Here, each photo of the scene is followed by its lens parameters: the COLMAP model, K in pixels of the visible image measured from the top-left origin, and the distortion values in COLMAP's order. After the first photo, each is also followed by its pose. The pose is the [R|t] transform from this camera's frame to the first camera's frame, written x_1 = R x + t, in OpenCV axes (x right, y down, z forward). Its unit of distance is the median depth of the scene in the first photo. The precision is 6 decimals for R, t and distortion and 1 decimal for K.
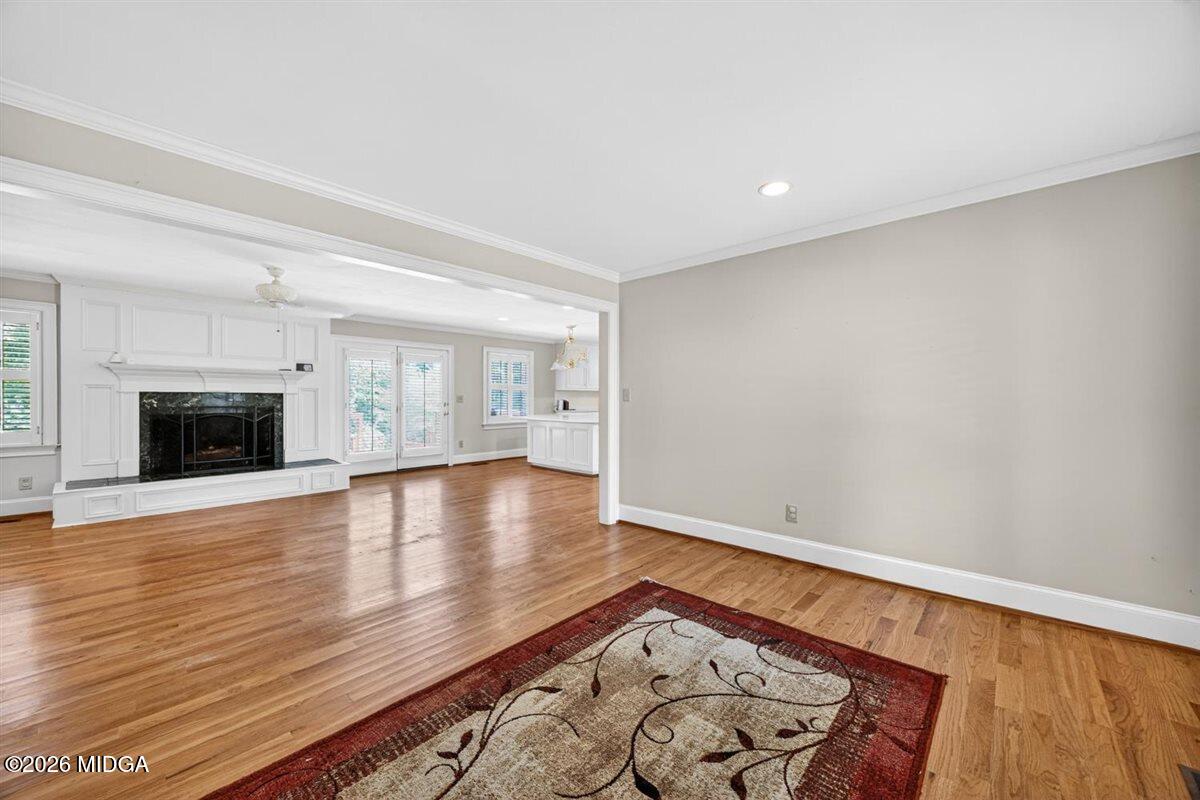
lens RADIAL K [[461.3, 0, 597.1], [0, 461.3, 402.8], [0, 0, 1]] dist [0.000168, 0.000050]
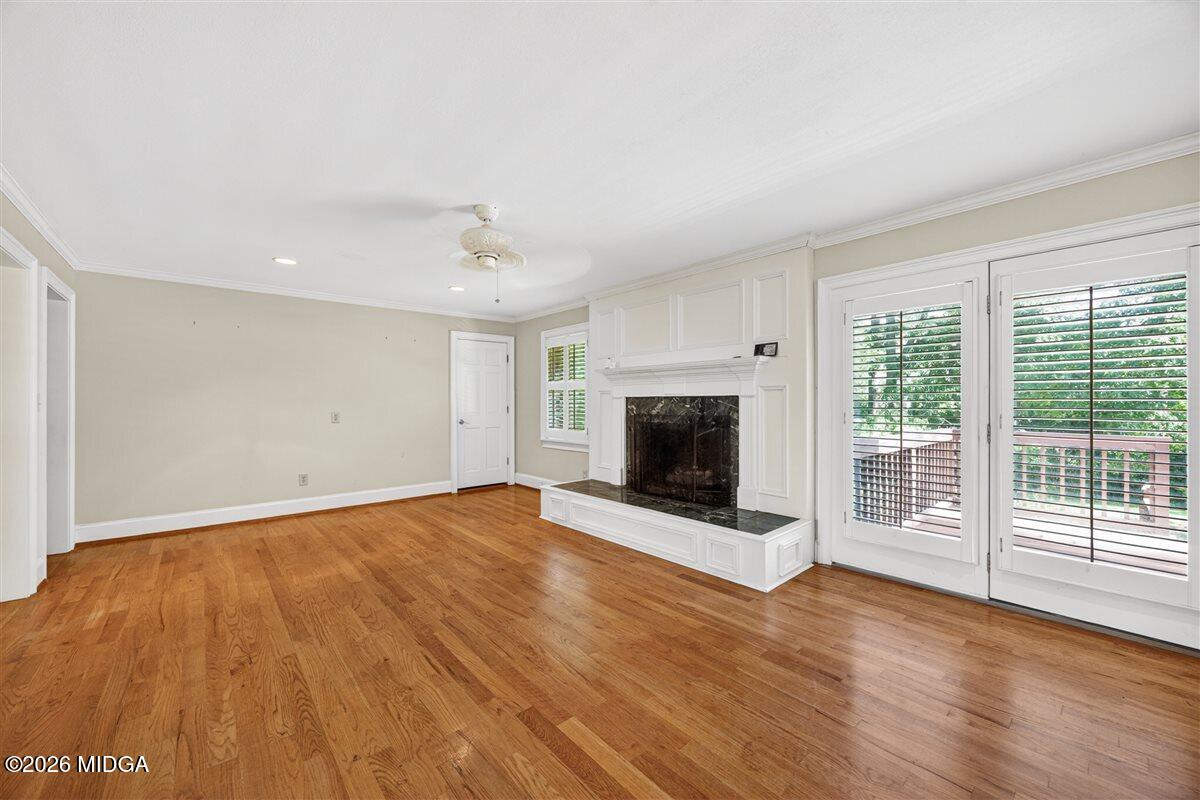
lens RADIAL K [[461.3, 0, 597.1], [0, 461.3, 402.8], [0, 0, 1]] dist [0.000168, 0.000050]
pose [[-0.118258, -0.006514, -0.992962, -0.047306], [-0.010181, 0.999934, -0.005347, -0.005975], [0.992931, 0.009477, -0.118317, 0.990214]]
